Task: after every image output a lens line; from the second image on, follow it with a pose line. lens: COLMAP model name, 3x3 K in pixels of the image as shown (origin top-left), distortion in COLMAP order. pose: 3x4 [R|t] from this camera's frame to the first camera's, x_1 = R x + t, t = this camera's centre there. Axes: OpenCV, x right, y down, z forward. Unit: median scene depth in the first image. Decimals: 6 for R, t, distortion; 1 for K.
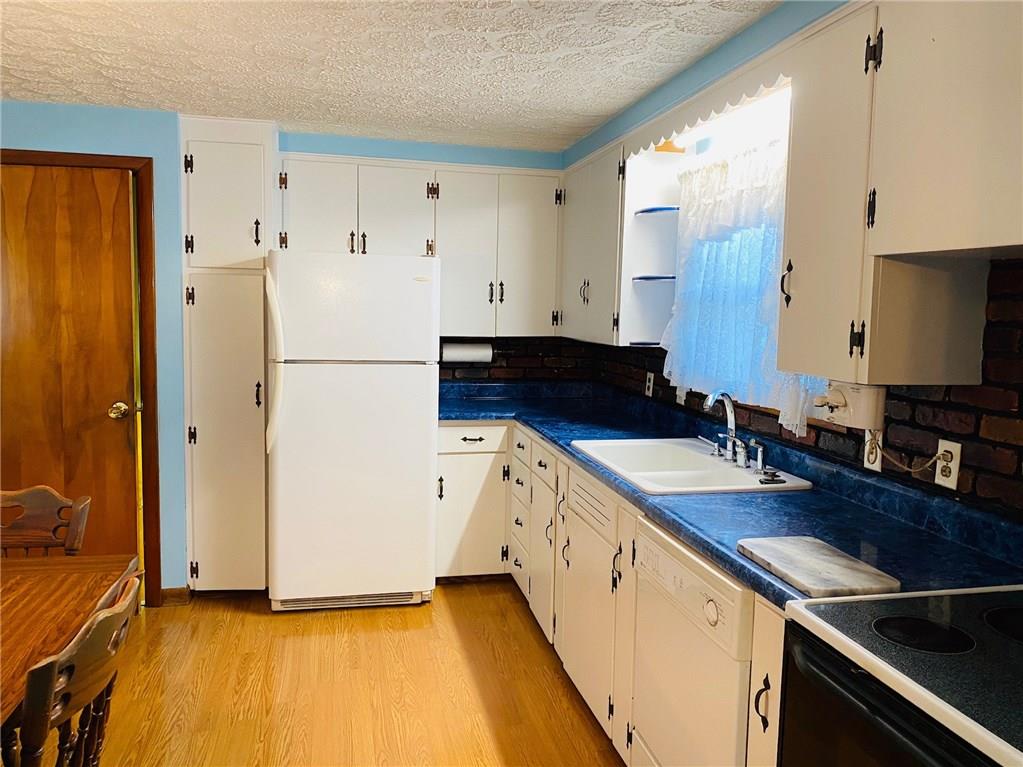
lens RADIAL K [[780.2, 0, 507.2], [0, 780.2, 381.5], [0, 0, 1]] dist [0.017000, -0.021446]
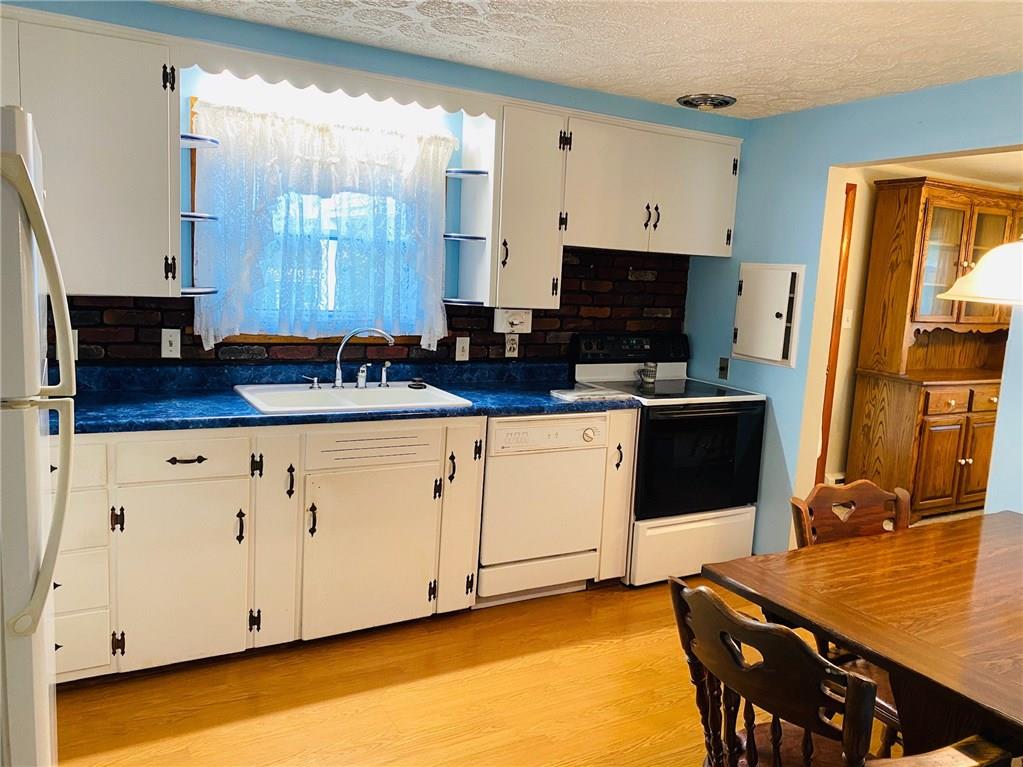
lens RADIAL K [[780.2, 0, 508.5], [0, 780.2, 382.3], [0, 0, 1]] dist [0.017000, -0.021446]
pose [[-0.303692, -0.164621, 0.938441, -1.270275], [0.034032, 0.982457, 0.183355, -0.161952], [-0.952162, 0.087620, -0.292762, 1.527436]]
